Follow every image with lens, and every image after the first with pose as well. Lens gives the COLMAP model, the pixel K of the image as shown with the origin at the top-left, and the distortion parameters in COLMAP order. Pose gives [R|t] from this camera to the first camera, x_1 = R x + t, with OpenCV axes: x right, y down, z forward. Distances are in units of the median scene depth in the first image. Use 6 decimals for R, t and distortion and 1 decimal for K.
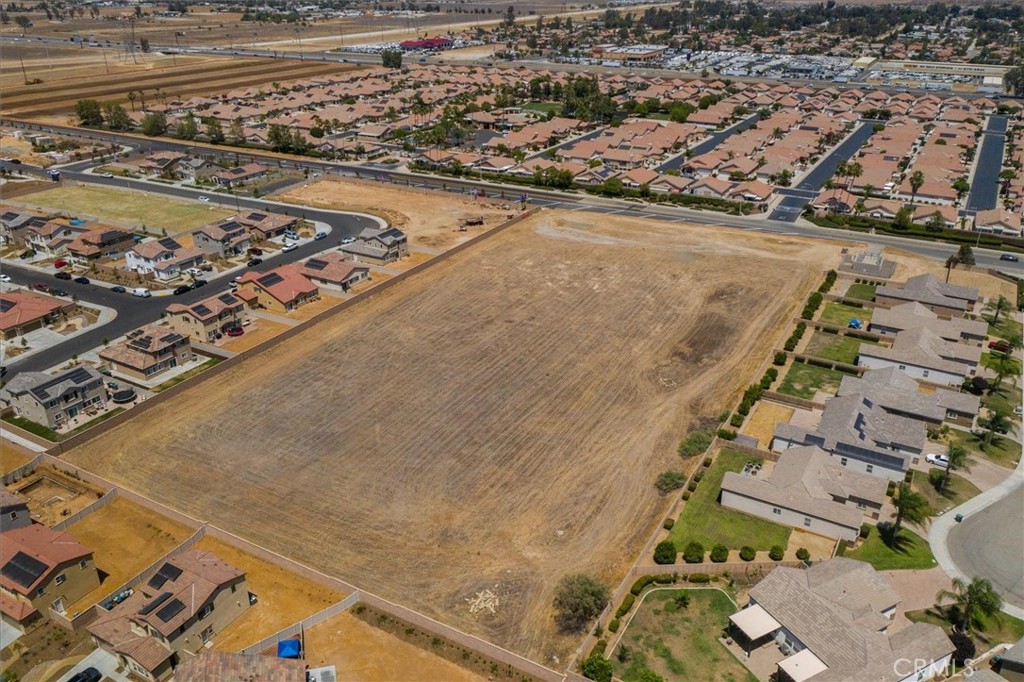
lens RADIAL K [[801.4, 0, 513.2], [0, 801.4, 338.9], [0, 0, 1]] dist [-0.012354, -0.000282]
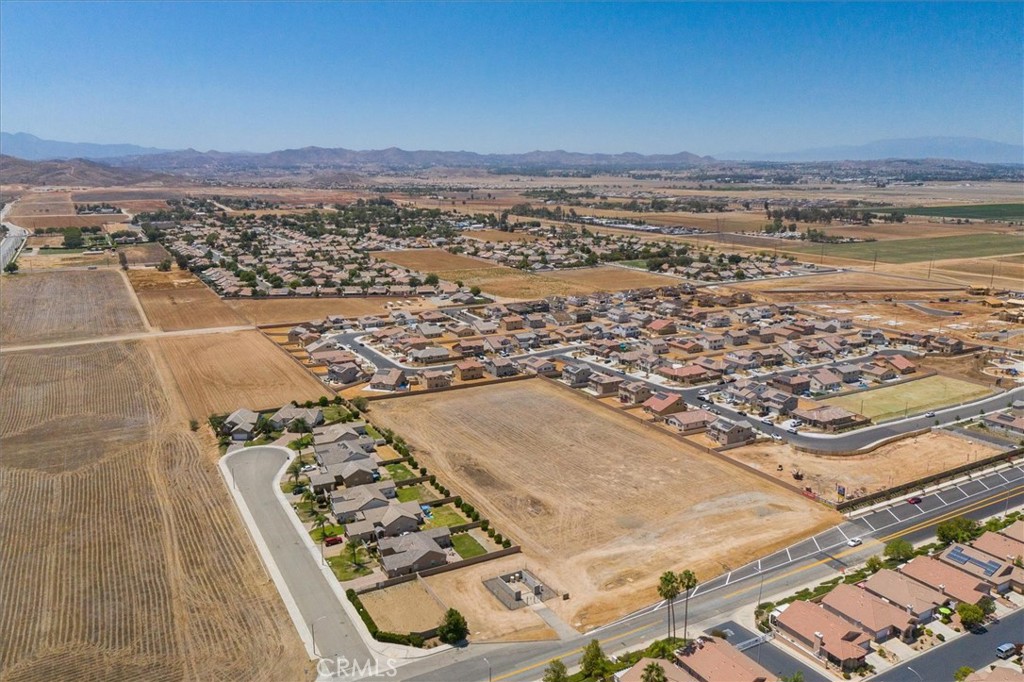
lens RADIAL K [[801.4, 0, 513.2], [0, 801.4, 338.9], [0, 0, 1]] dist [-0.012354, -0.000282]
pose [[-0.522505, 0.182000, -0.832986, 1.053626], [-0.354989, 0.841818, 0.406602, -0.632144], [0.775224, 0.508153, -0.375246, 1.104279]]
